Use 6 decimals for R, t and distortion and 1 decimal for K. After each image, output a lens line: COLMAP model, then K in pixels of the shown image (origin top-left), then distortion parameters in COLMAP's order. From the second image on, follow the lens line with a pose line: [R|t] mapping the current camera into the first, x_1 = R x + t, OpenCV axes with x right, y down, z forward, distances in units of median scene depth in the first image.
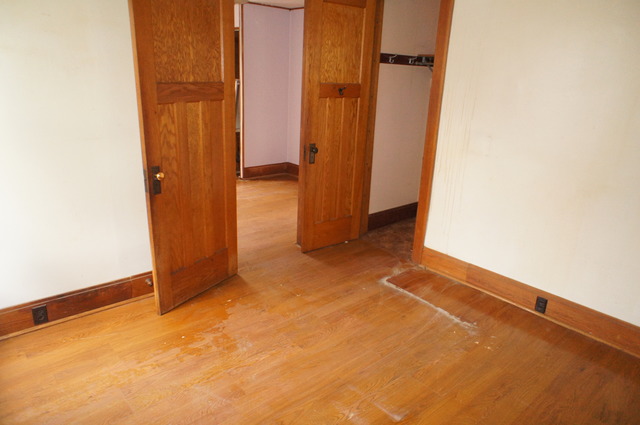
lens RADIAL K [[431.5, 0, 319.9], [0, 431.5, 212.4], [0, 0, 1]] dist [-0.026327, 0.028905]
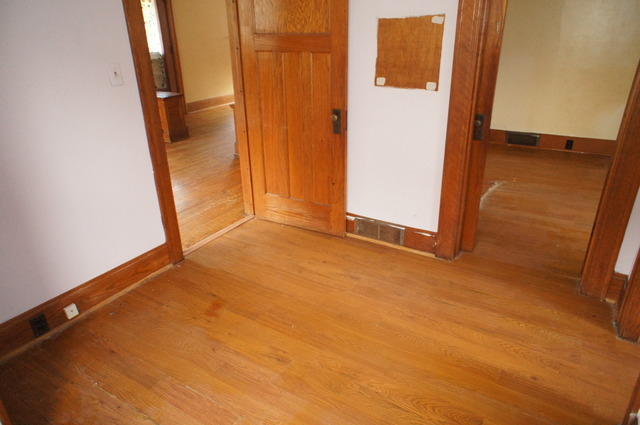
lens RADIAL K [[431.5, 0, 321.0], [0, 431.5, 211.6], [0, 0, 1]] dist [-0.026327, 0.028905]
pose [[-0.304378, -0.424369, 0.852799, -0.765188], [0.285145, 0.813632, 0.506651, -0.572794], [-0.908871, 0.397385, -0.126645, 1.671870]]
